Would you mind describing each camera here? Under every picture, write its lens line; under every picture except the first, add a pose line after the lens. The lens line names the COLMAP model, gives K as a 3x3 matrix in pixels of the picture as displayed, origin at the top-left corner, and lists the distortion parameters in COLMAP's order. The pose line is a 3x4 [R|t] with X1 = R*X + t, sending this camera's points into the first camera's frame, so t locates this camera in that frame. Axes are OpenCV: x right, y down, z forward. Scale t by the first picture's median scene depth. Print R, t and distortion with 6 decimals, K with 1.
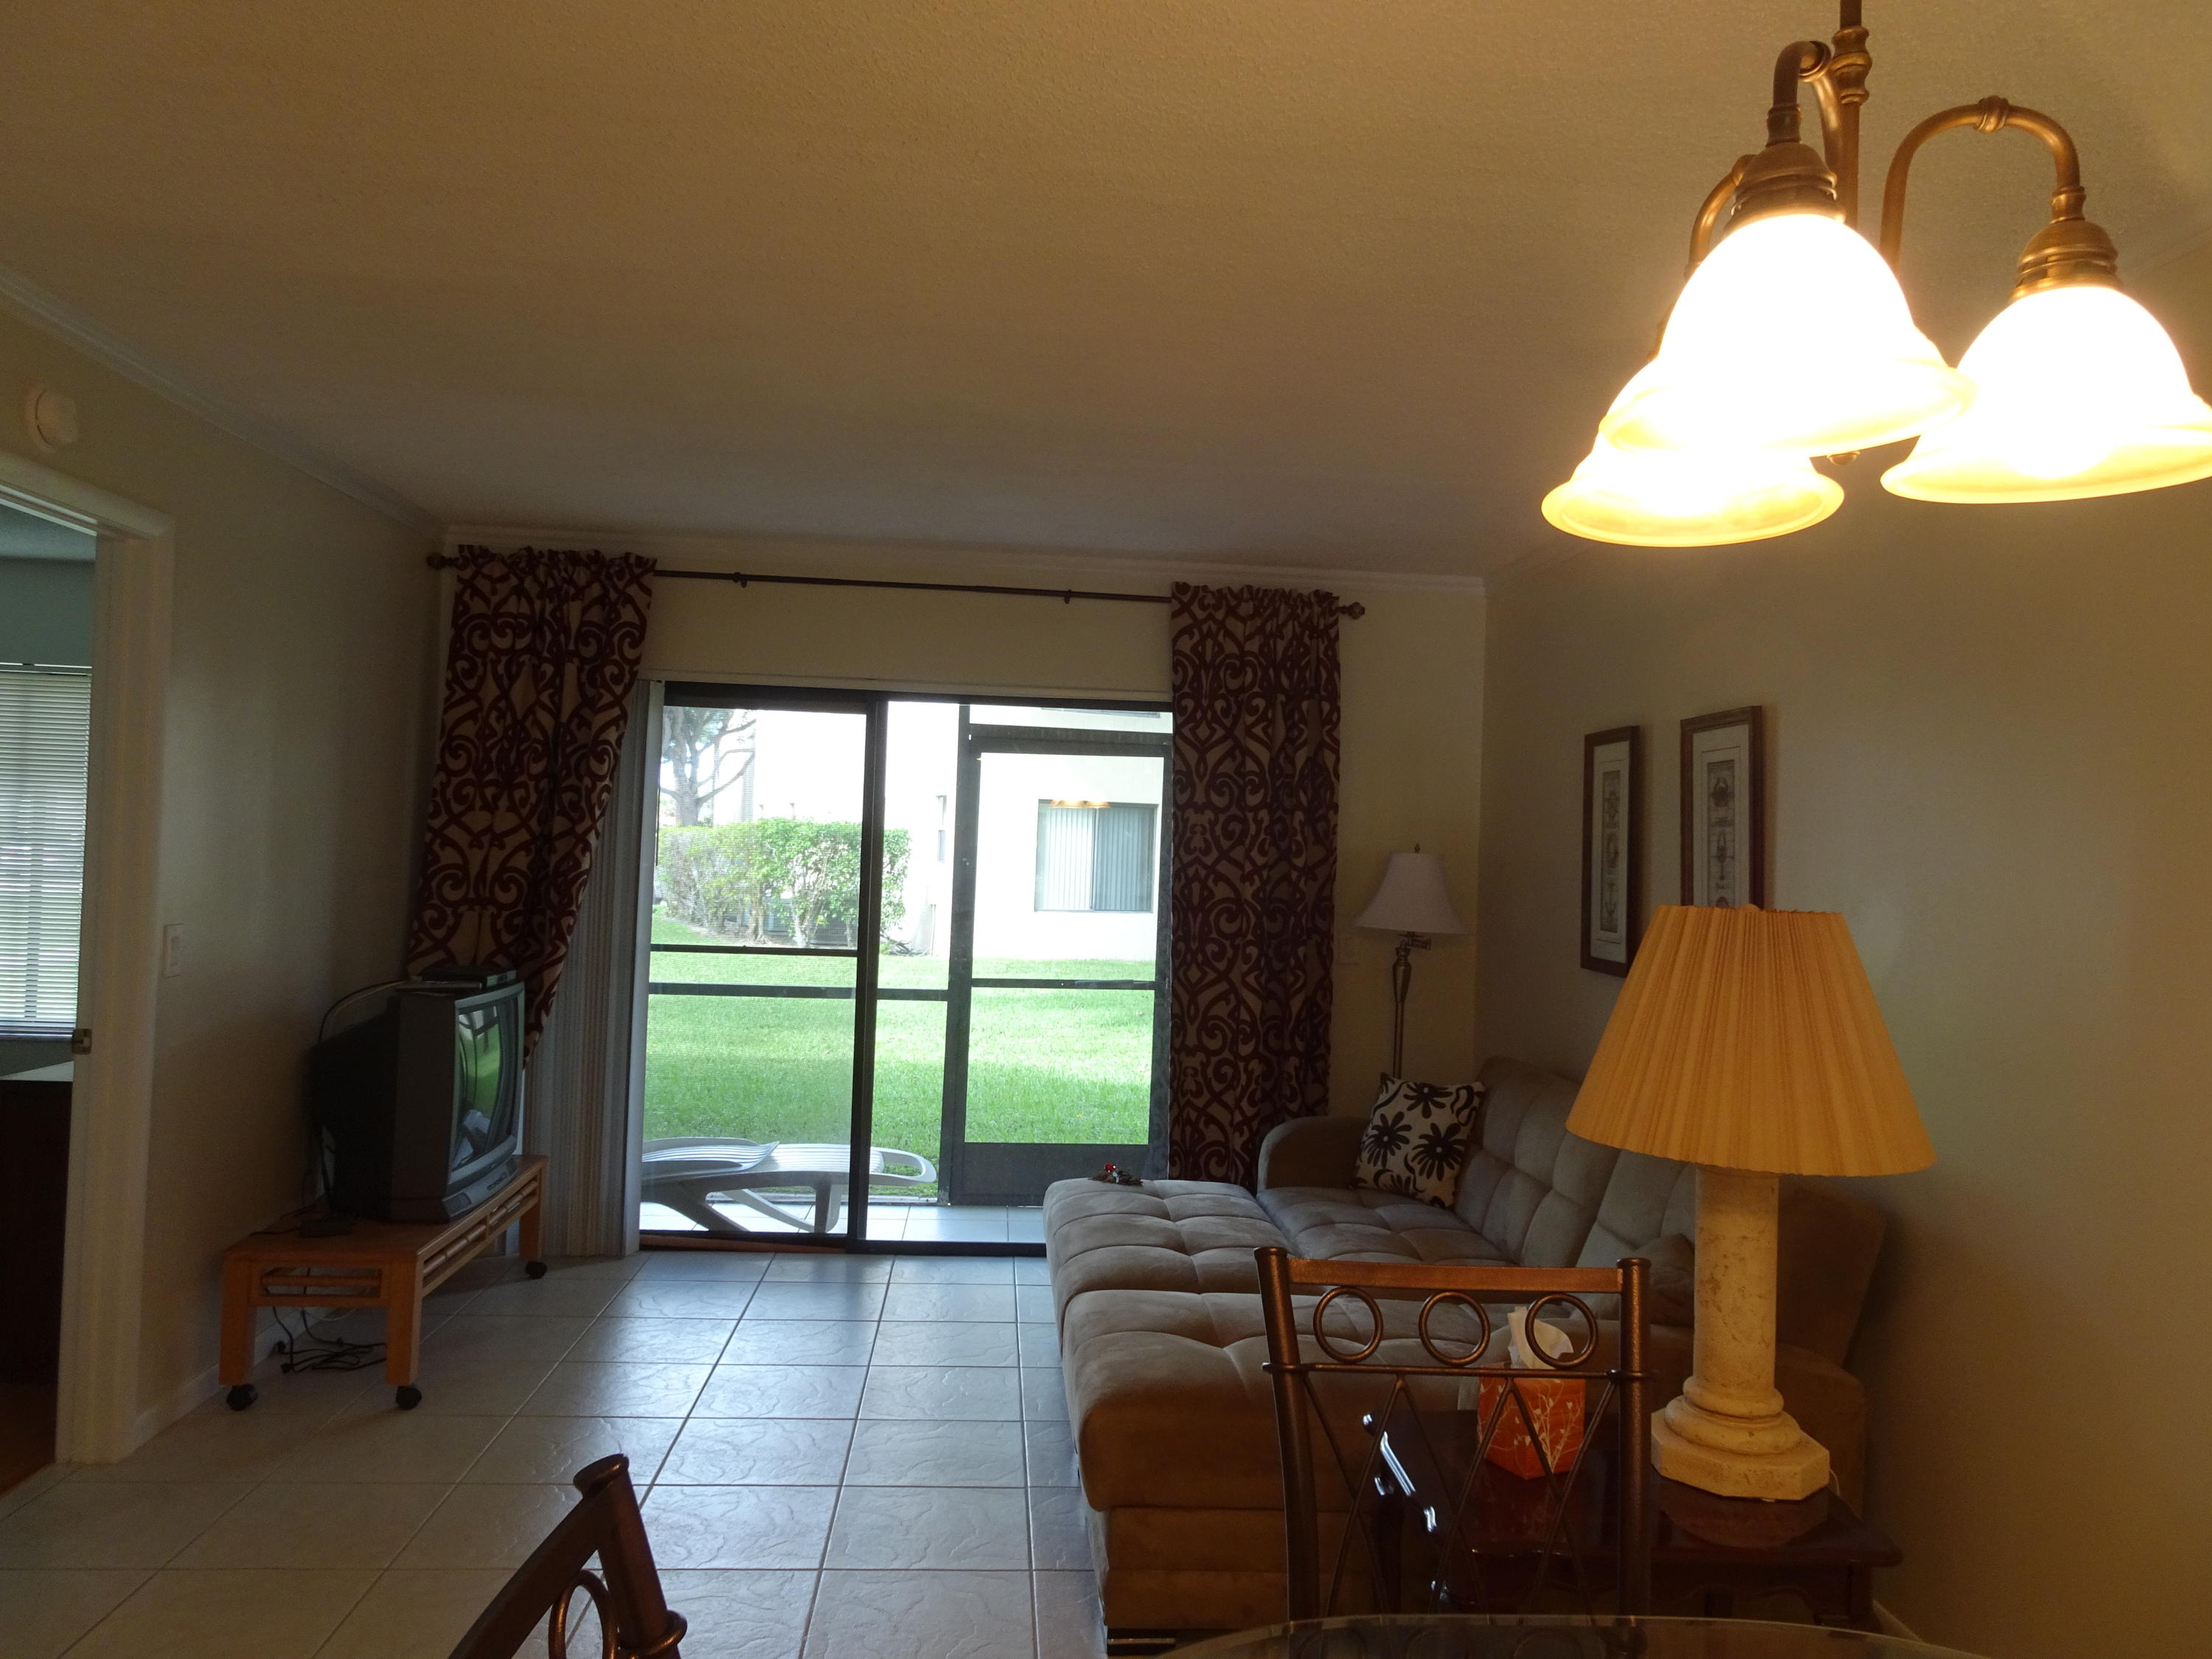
lens RADIAL K [[1595.7, 0, 1106.0], [0, 1595.7, 829.5], [0, 0, 1]] dist [0.009339, -0.000959]
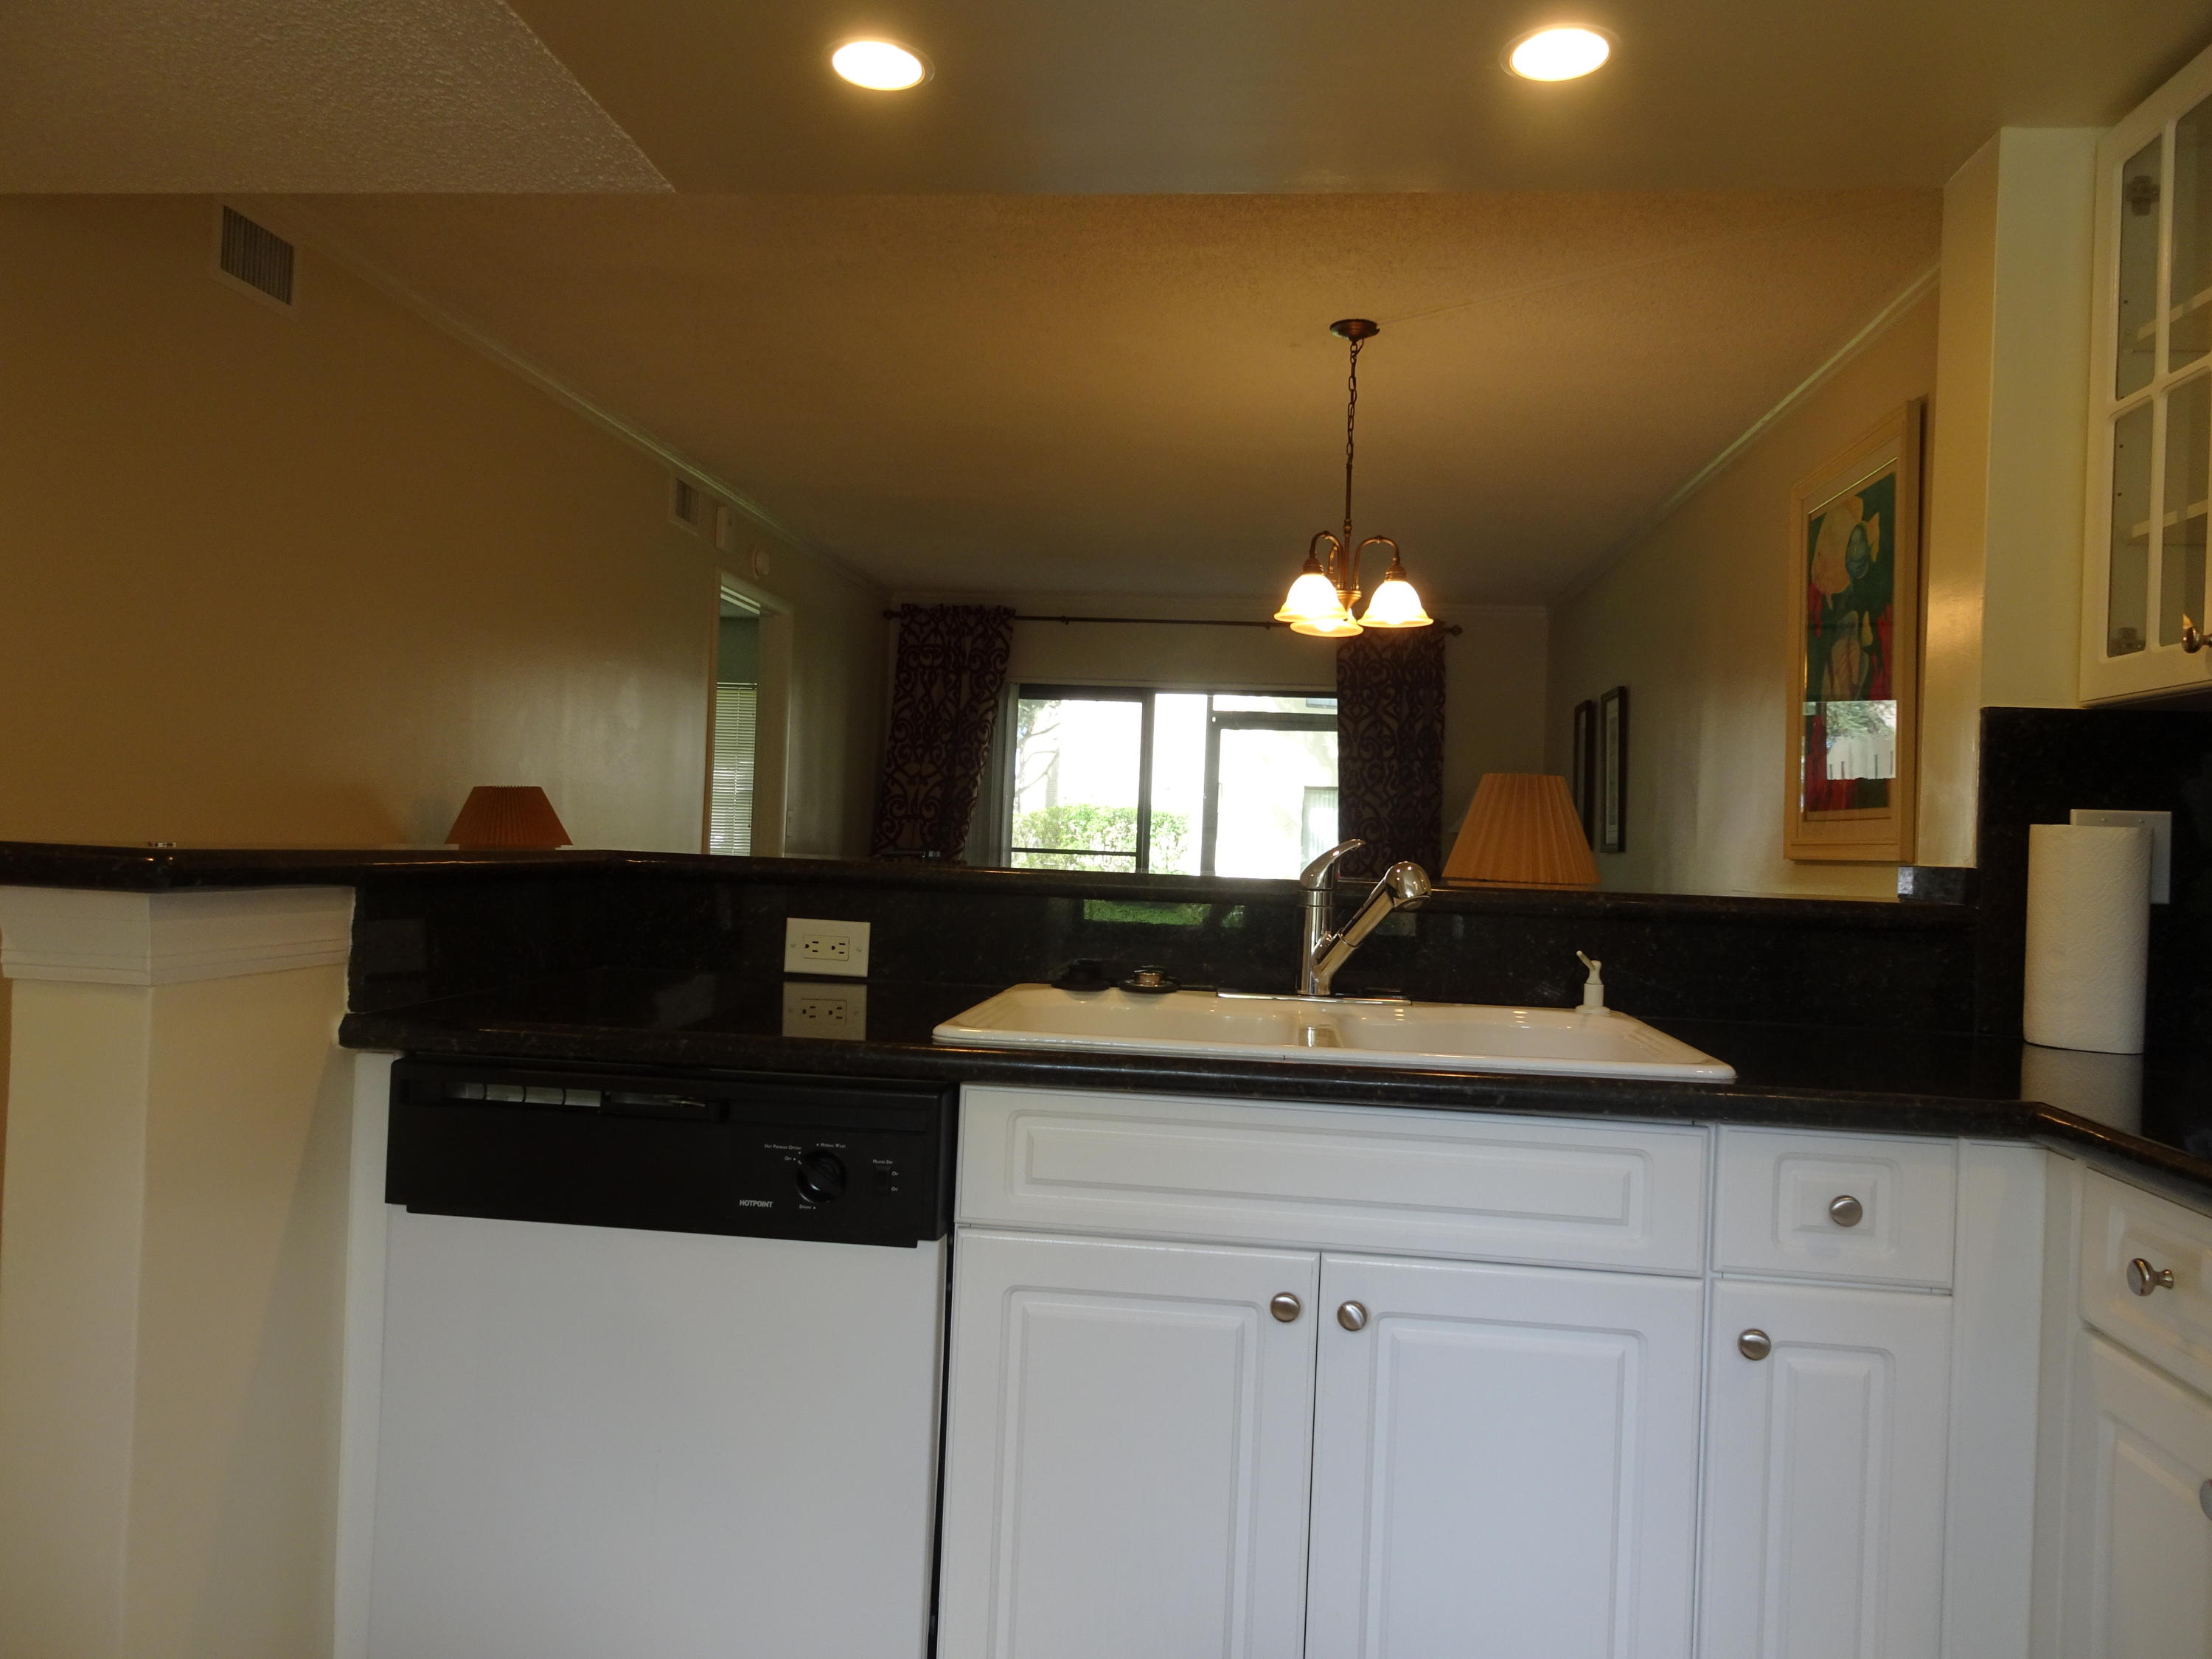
lens RADIAL K [[1595.7, 0, 1106.0], [0, 1595.7, 829.5], [0, 0, 1]] dist [0.009339, -0.000959]
pose [[0.983003, 0.000751, -0.183587, 0.111876], [-0.001123, 0.999998, -0.001925, 0.060563], [0.183585, 0.002099, 0.983002, -0.599449]]
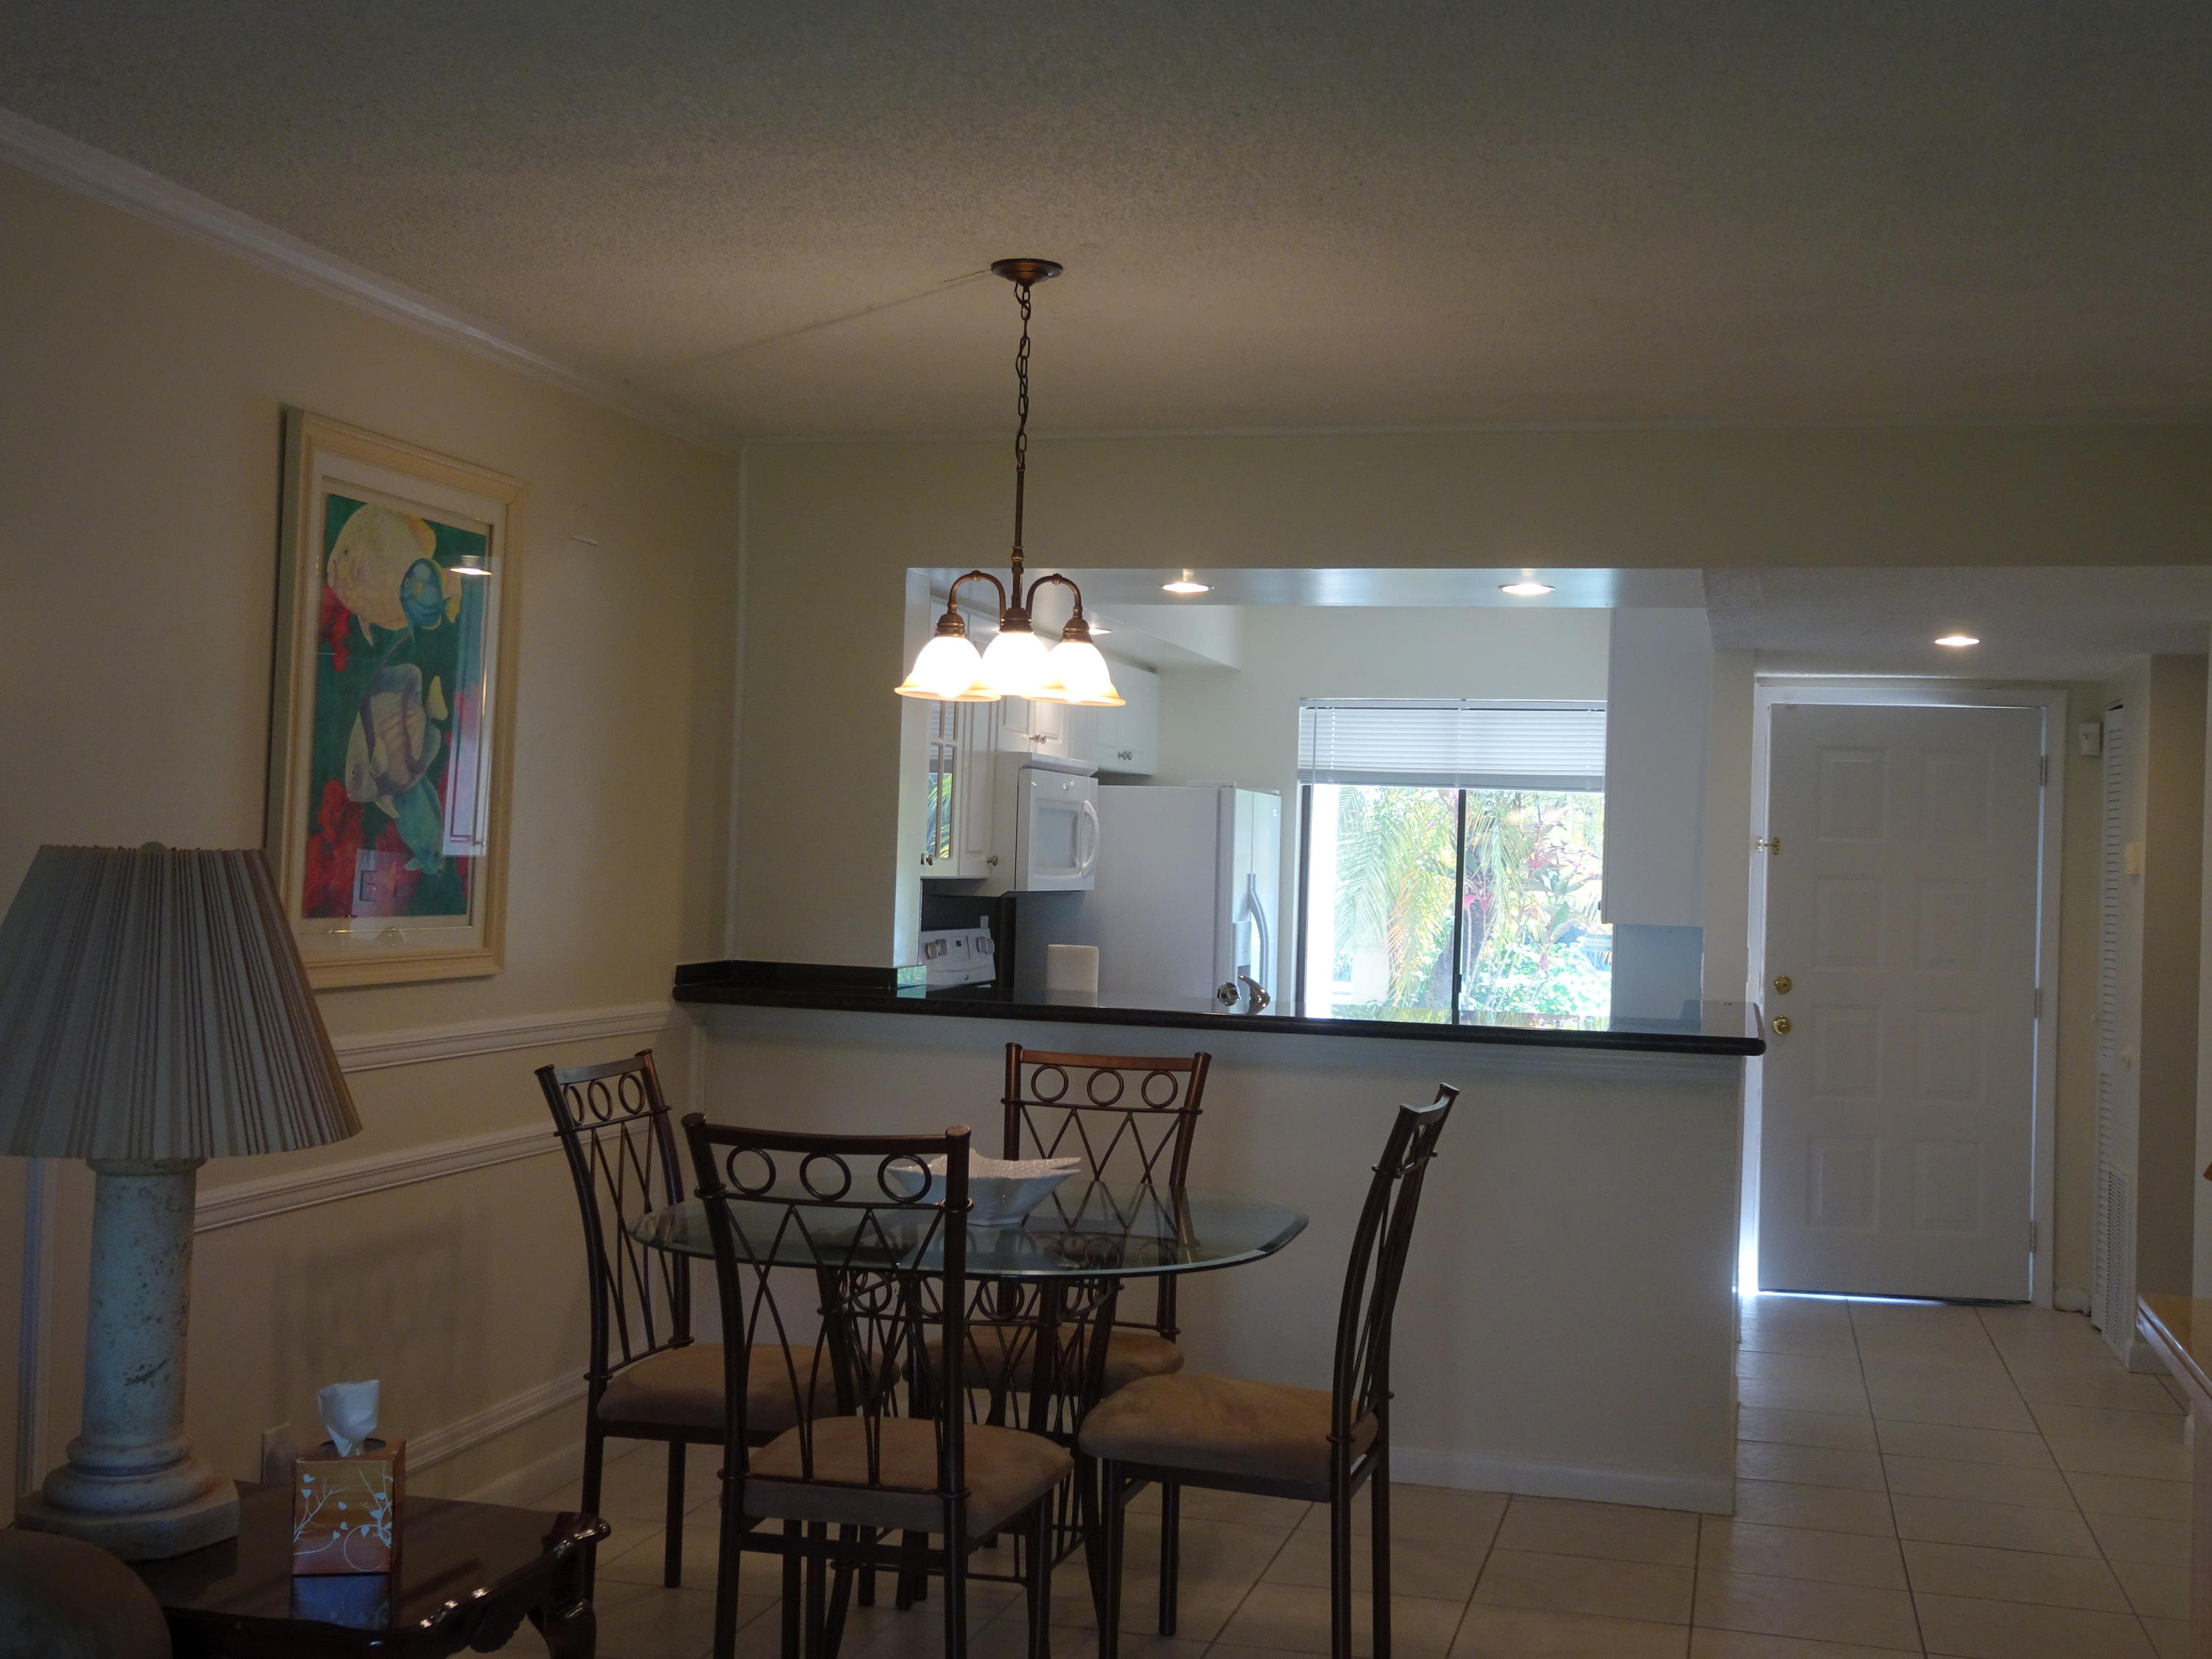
lens RADIAL K [[2446.0, 0, 1106.0], [0, 2446.0, 829.5], [0, 0, 1]] dist [0.009172, 0.002258]
pose [[-0.941087, -0.061577, 0.332511, -0.220999], [-0.069582, 0.997502, -0.012206, 0.011298], [-0.330929, -0.034624, -0.943020, 0.937086]]
